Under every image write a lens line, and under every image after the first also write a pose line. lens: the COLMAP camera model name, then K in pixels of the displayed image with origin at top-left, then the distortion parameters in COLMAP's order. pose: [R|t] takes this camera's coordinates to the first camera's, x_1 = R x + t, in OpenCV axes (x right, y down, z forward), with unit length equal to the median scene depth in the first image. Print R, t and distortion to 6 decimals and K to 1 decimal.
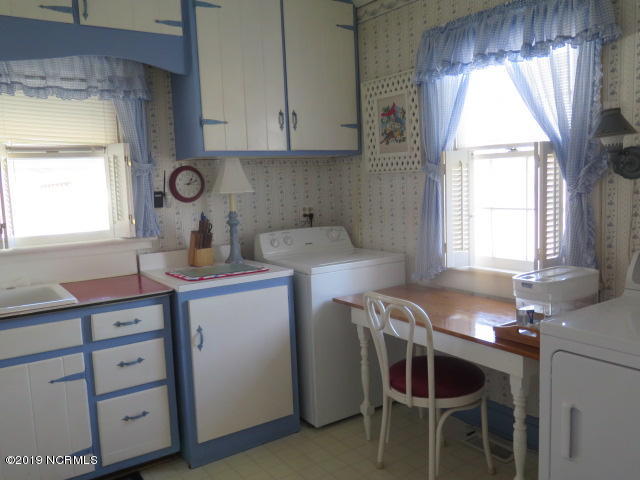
lens RADIAL K [[542.0, 0, 319.4], [0, 542.0, 241.6], [0, 0, 1]] dist [-0.015539, 0.000882]
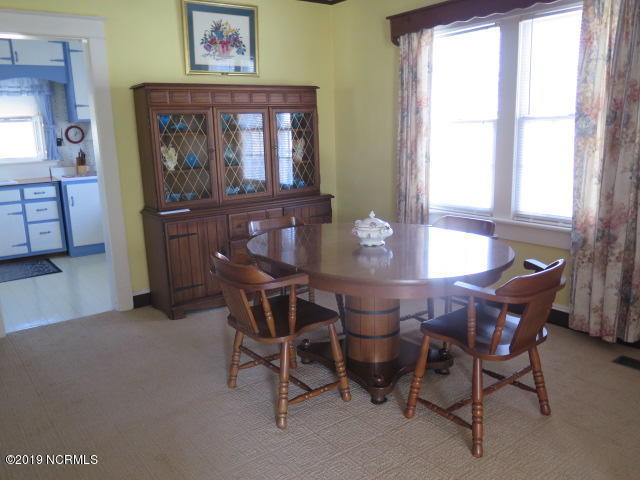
lens RADIAL K [[542.0, 0, 323.9], [0, 542.0, 242.7], [0, 0, 1]] dist [-0.015539, 0.000882]
pose [[0.999675, 0.004205, 0.025132, 0.799539], [-0.006625, 0.995265, 0.096969, 0.120002], [-0.024605, -0.097104, 0.994970, -1.358166]]
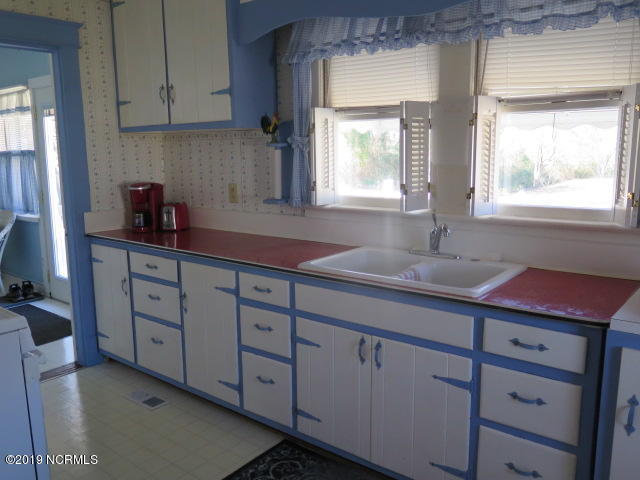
lens RADIAL K [[542.0, 0, 322.8], [0, 542.0, 240.5], [0, 0, 1]] dist [-0.015539, 0.000882]
pose [[0.286152, 0.191662, -0.938820, 0.195594], [-0.102847, 0.980274, 0.168777, -0.071866], [0.952649, 0.048258, 0.300220, 0.485154]]
